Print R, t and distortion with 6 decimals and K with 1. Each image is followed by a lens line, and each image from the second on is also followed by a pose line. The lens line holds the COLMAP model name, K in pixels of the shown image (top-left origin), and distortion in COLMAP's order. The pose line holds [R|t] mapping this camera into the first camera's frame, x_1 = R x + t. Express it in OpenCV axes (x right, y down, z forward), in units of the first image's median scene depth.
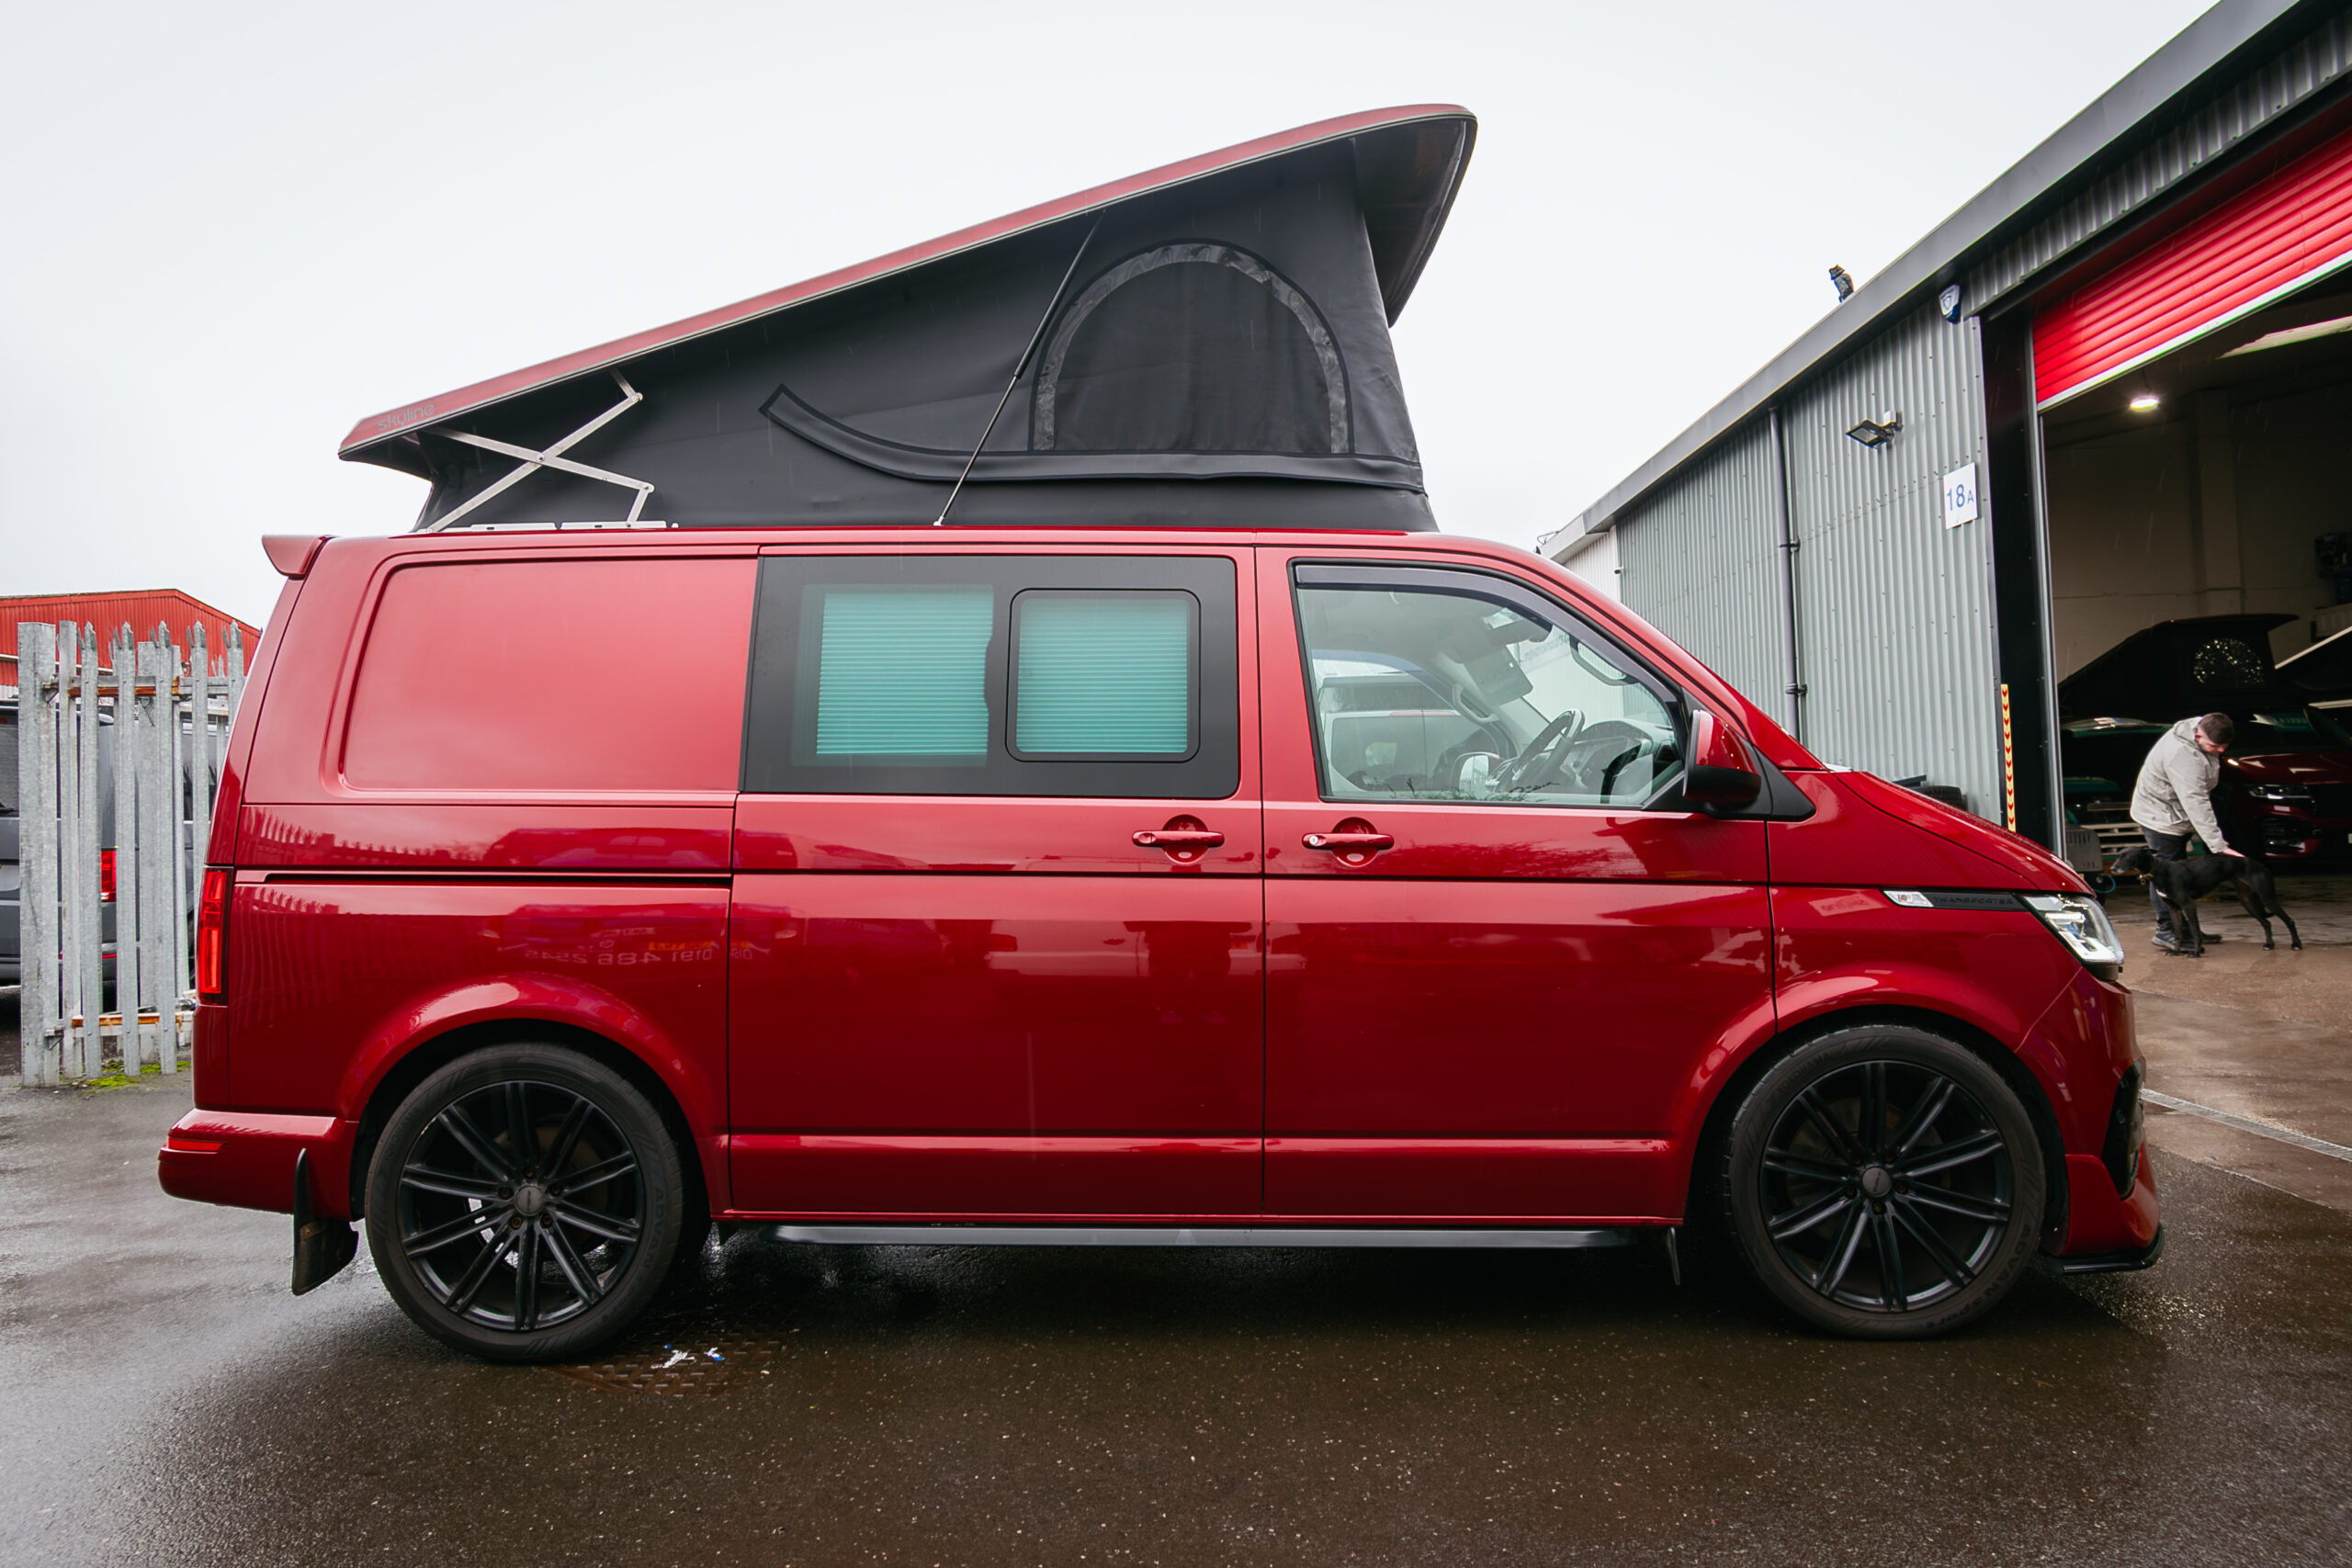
lens RADIAL K [[1334.3, 0, 1178.7], [0, 1334.3, 773.1], [0, 0, 1]] dist [0.003686, -0.001594]
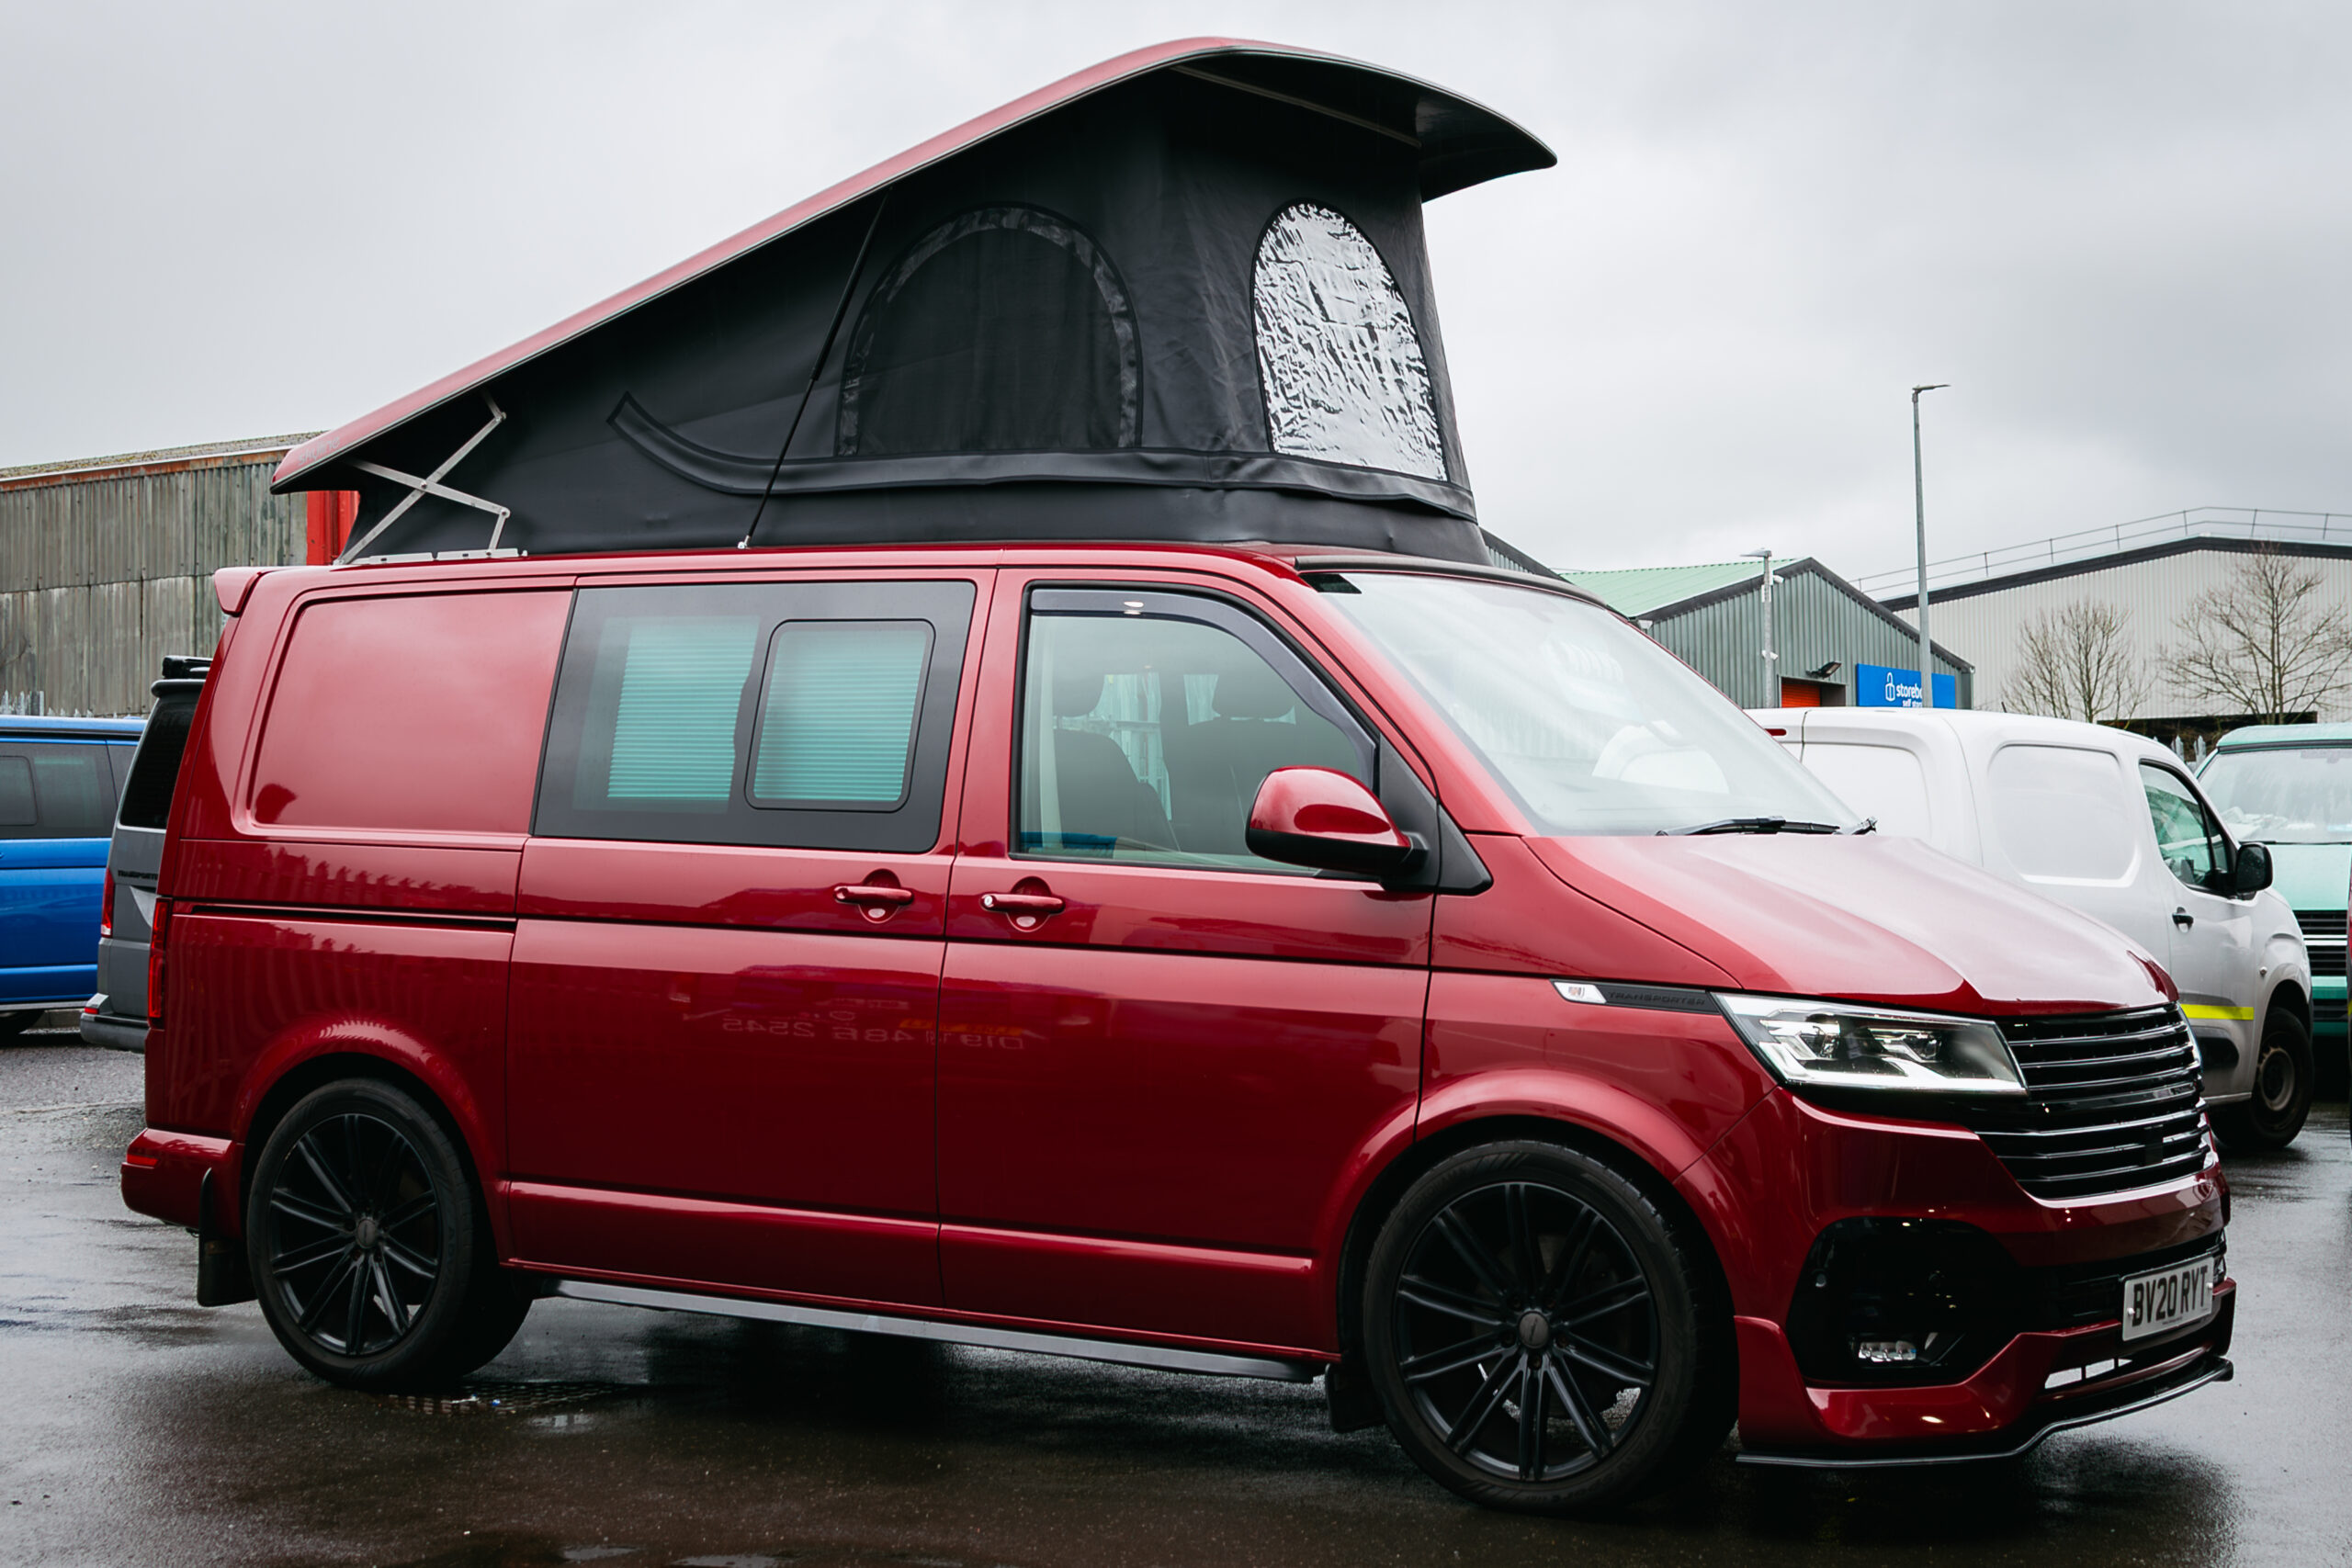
lens RADIAL K [[3645.8, 0, 1176.0], [0, 3645.8, 784.0], [0, 0, 1]] dist [0.037028, 0.156103]
pose [[0.844774, 0.011010, -0.535011, 1.415803], [-0.009623, 0.999939, 0.005383, -0.040342], [0.535037, 0.000601, 0.844828, -0.951926]]
